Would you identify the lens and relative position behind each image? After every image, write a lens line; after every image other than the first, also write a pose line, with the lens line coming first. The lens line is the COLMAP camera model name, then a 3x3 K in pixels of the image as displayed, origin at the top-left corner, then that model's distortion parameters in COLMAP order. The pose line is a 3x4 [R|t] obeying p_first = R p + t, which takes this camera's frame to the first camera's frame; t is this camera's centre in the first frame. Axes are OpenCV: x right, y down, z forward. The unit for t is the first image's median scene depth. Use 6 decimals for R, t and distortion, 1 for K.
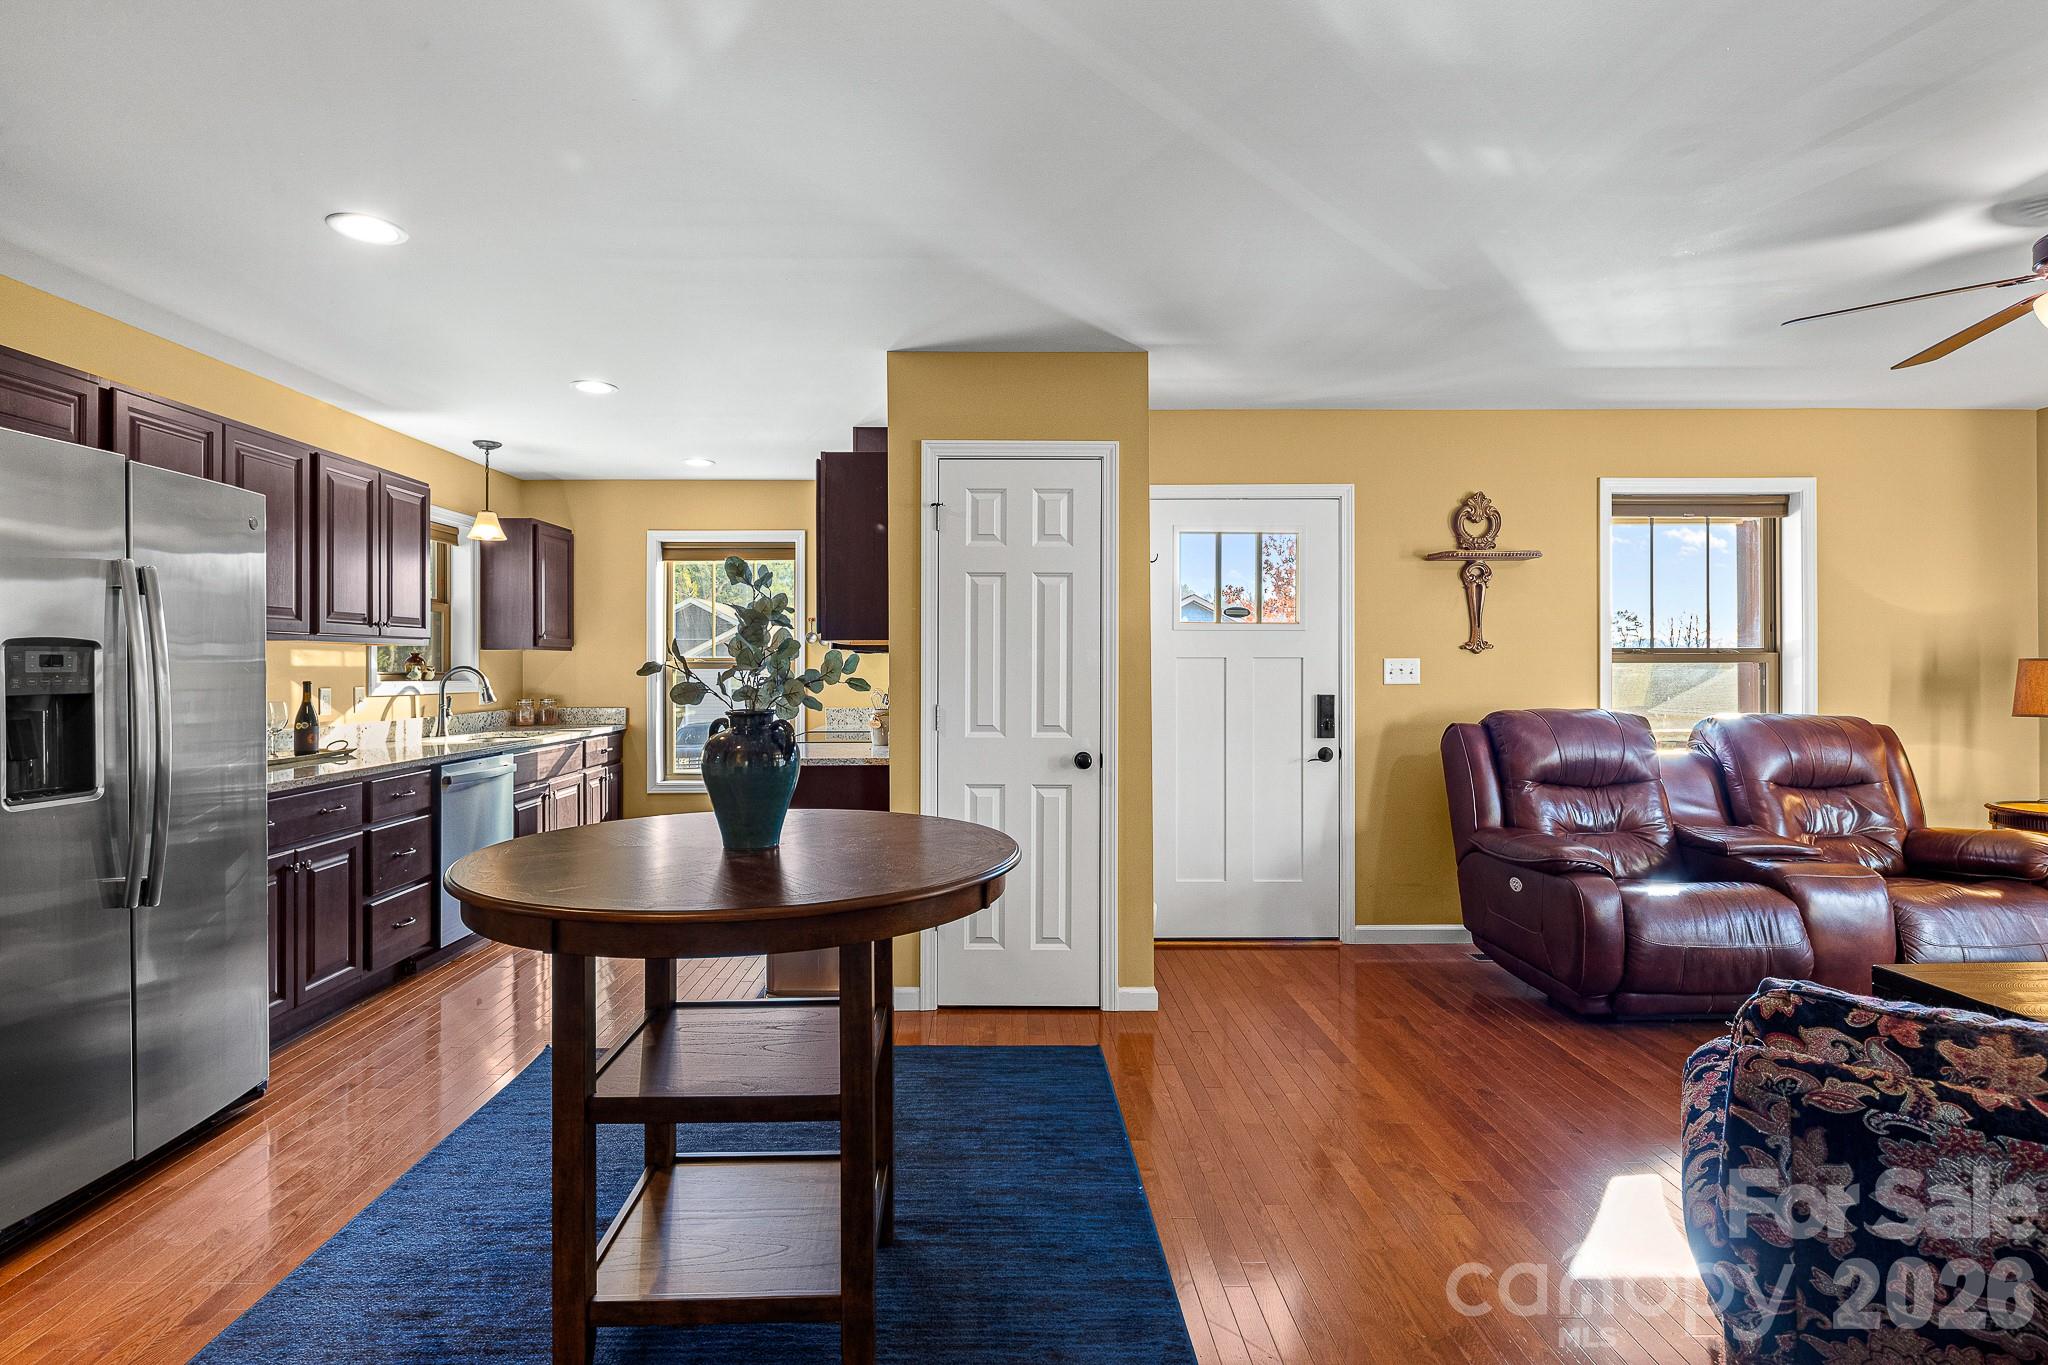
lens RADIAL K [[997.8, 0, 1005.4], [0, 997.8, 660.4], [0, 0, 1]] dist [0.002547, -0.000319]
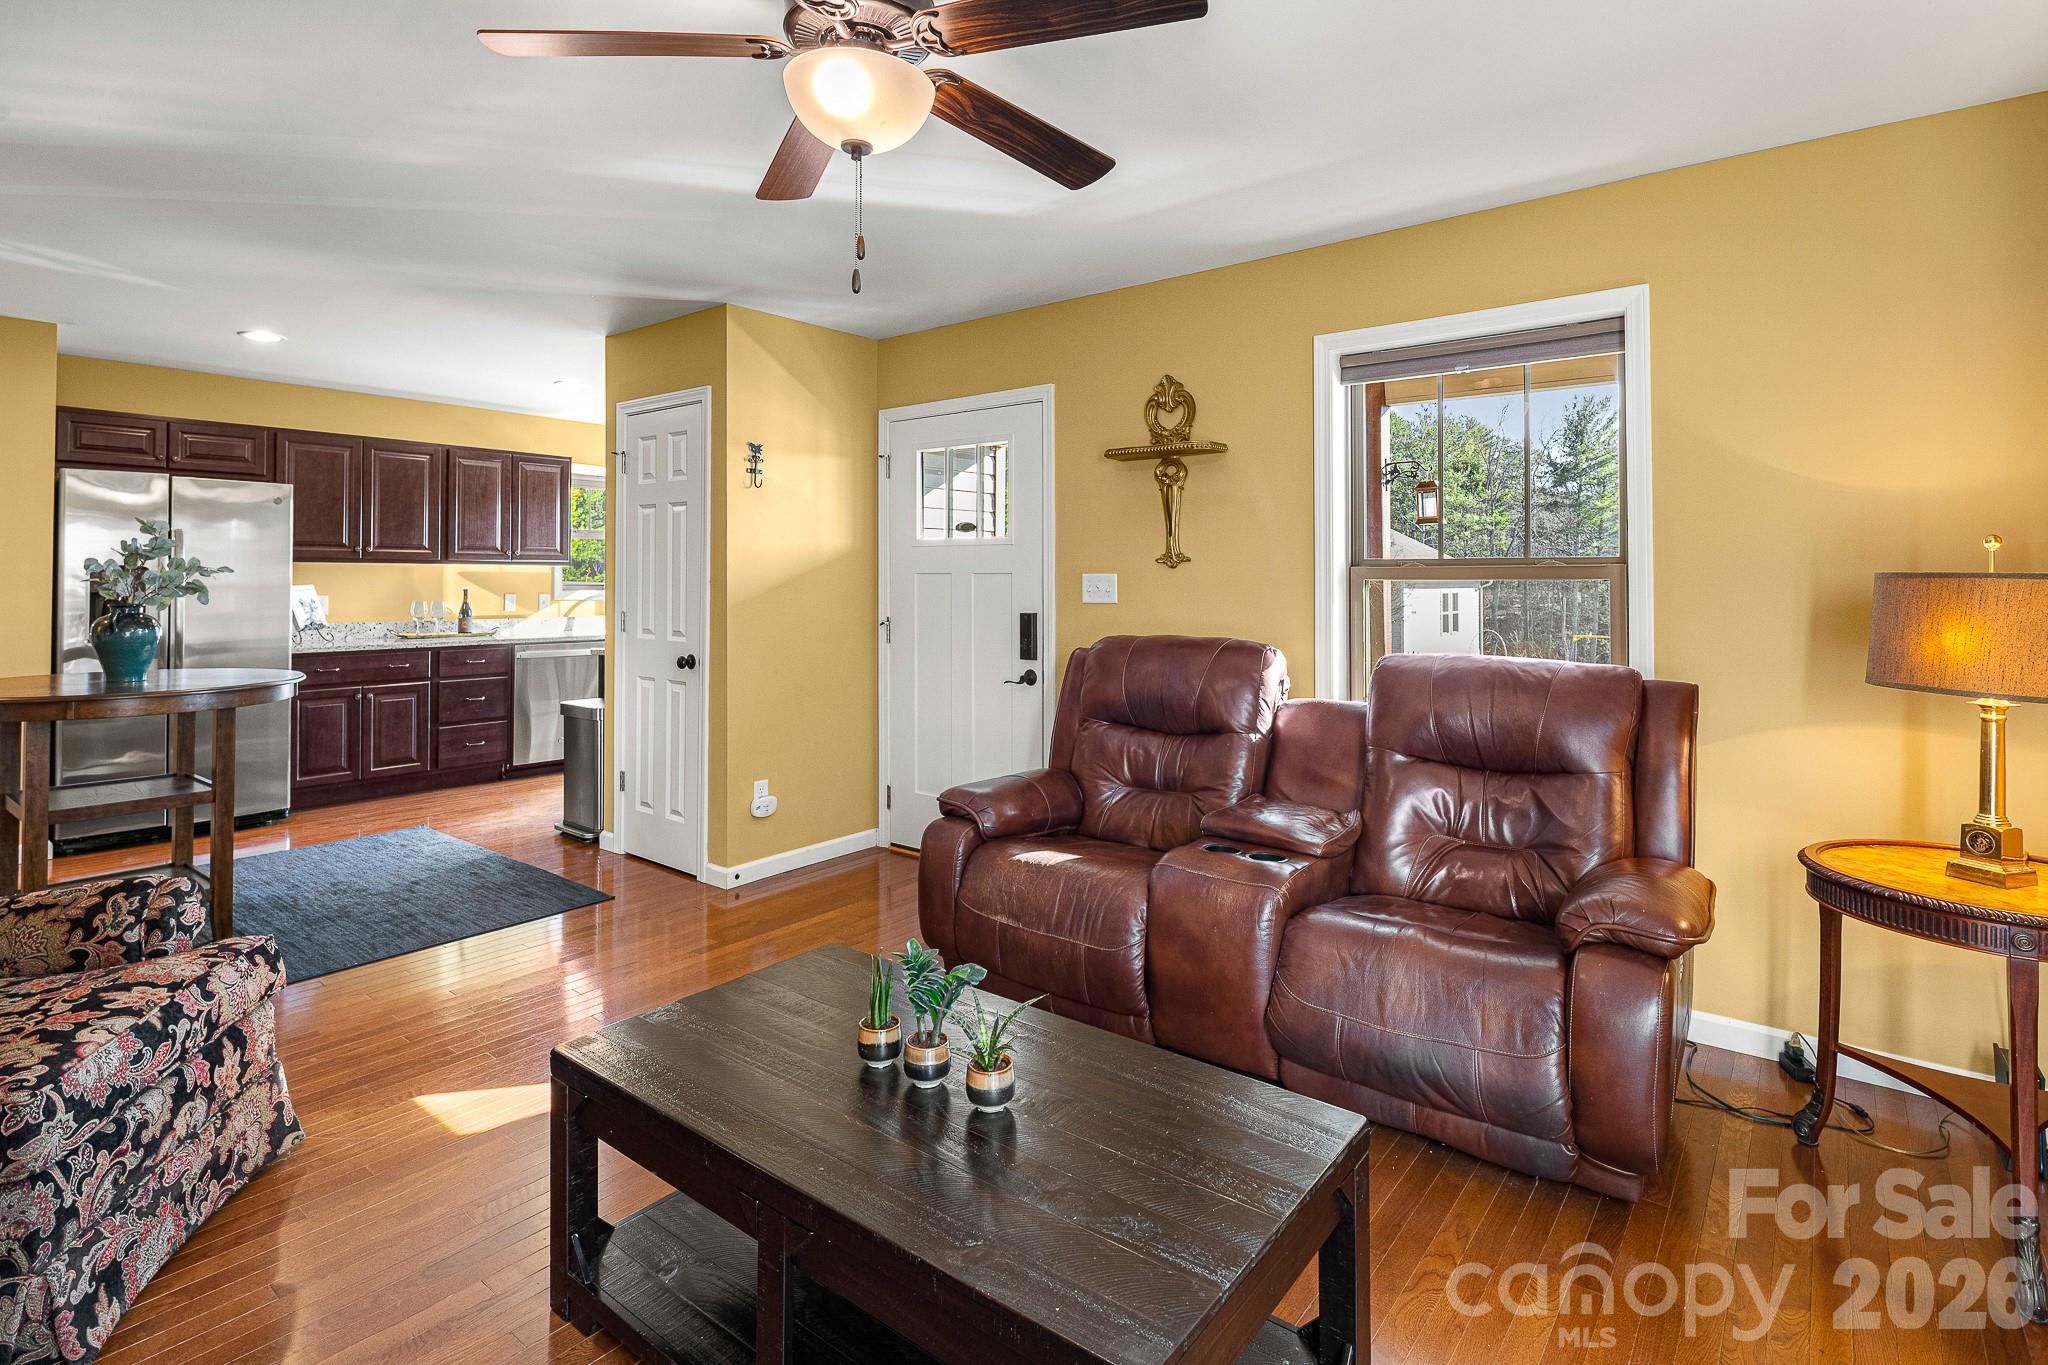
lens RADIAL K [[1004.9, 0, 1020.9], [0, 1004.9, 562.3], [0, 0, 1]] dist [-0.002848, -0.000359]
pose [[0.775733, -0.008914, -0.630999, 0.985226], [0.001565, 0.999924, -0.012202, -0.001694], [0.631060, 0.008478, 0.775688, 0.291399]]
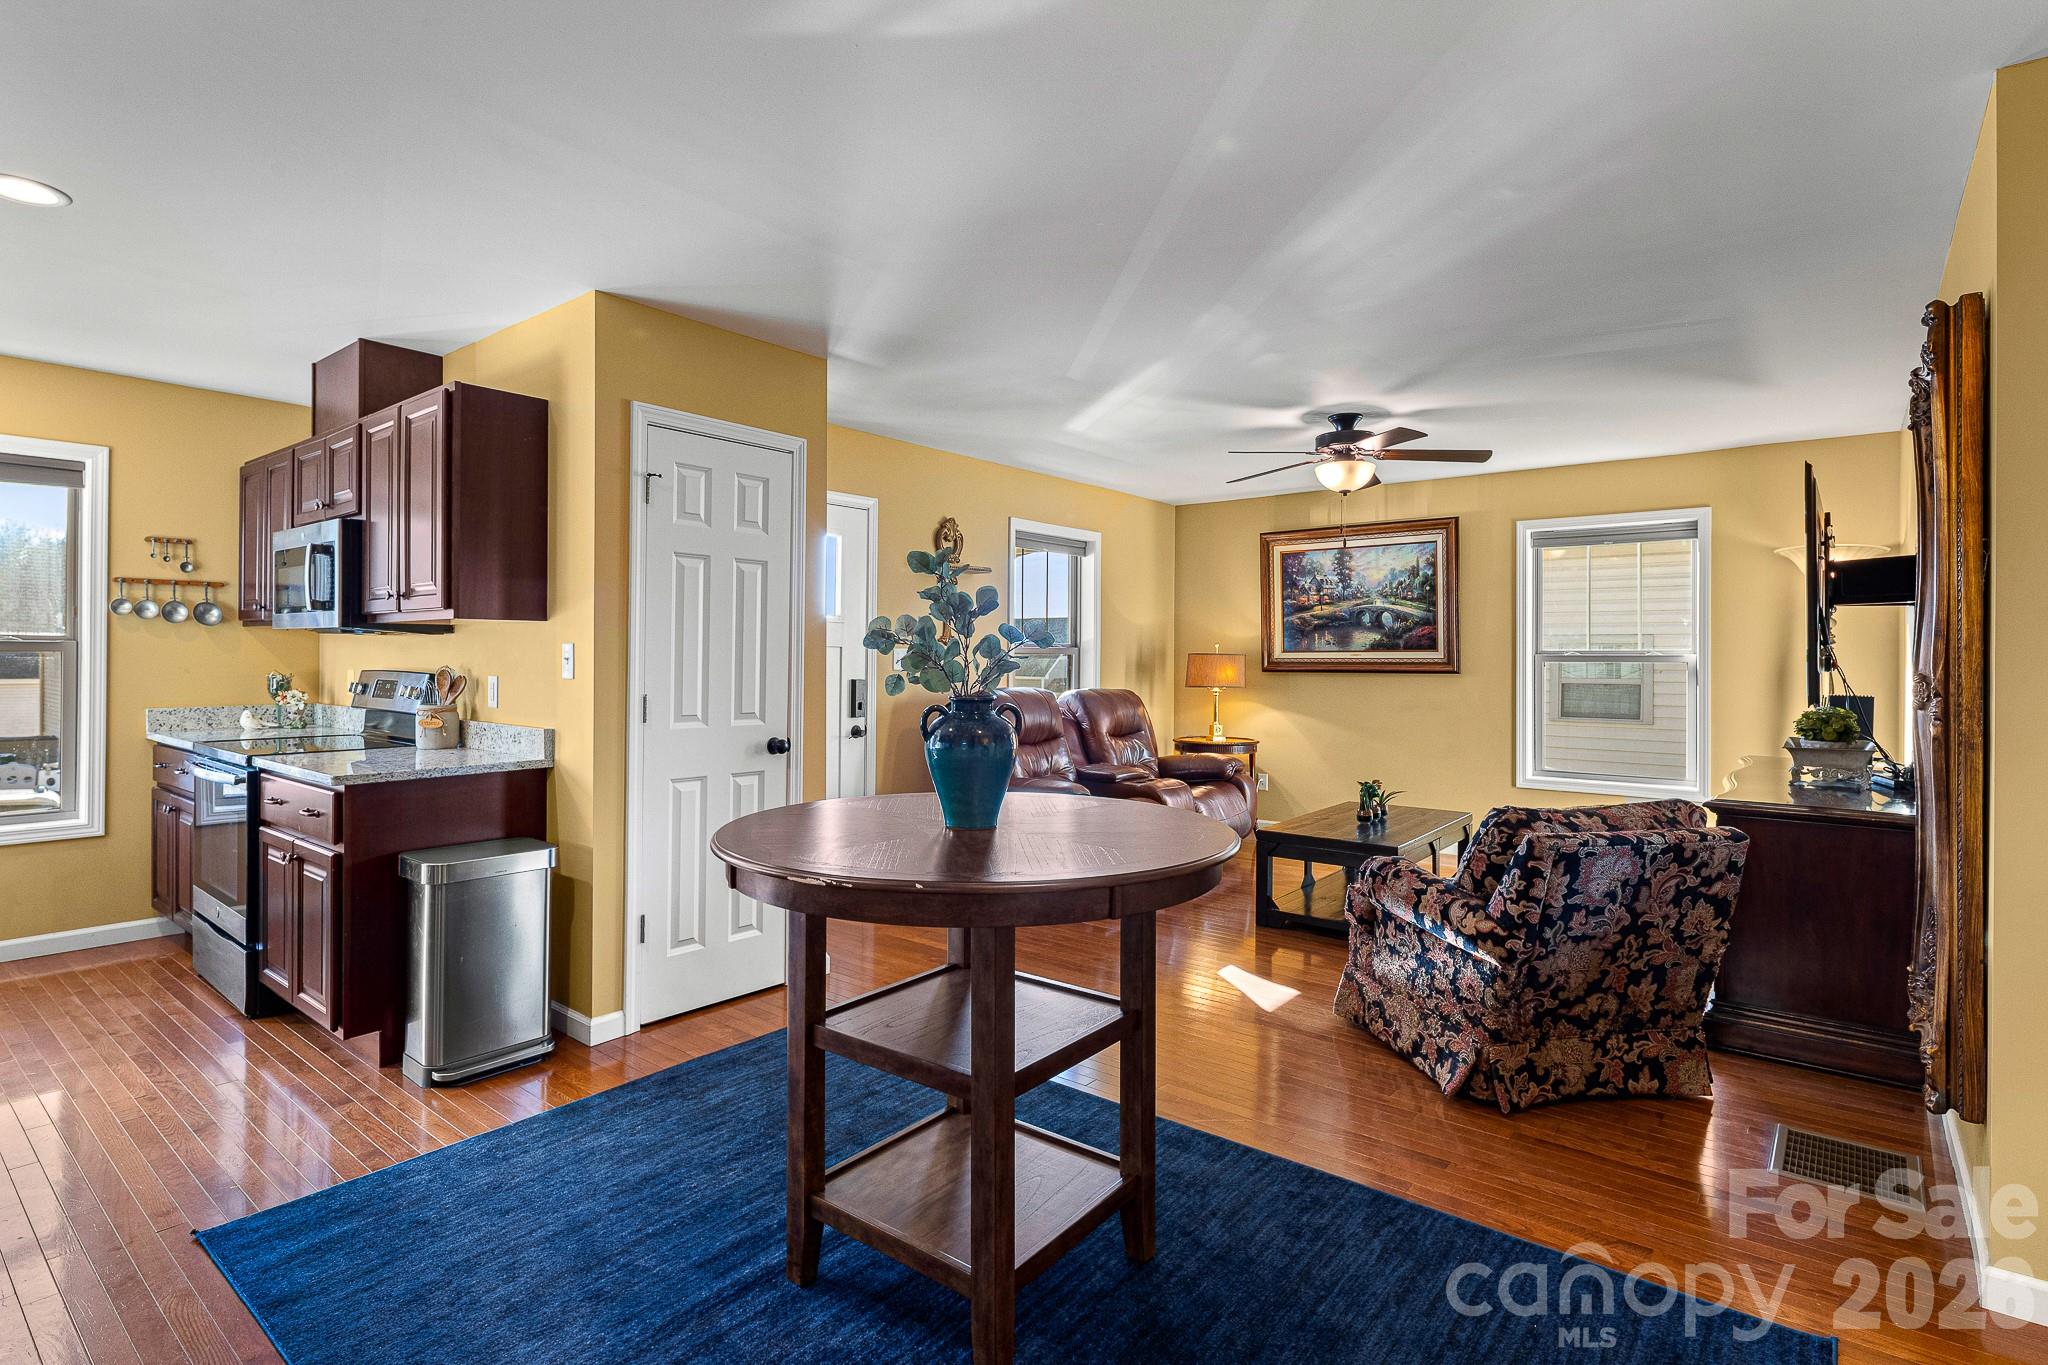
lens RADIAL K [[997.8, 0, 1005.4], [0, 997.8, 660.4], [0, 0, 1]] dist [0.002547, -0.000319]
pose [[0.641885, 0.001779, 0.766799, -0.488577], [-0.011840, 0.999901, 0.007592, 0.001953], [-0.766710, -0.013952, 0.641842, 0.145153]]
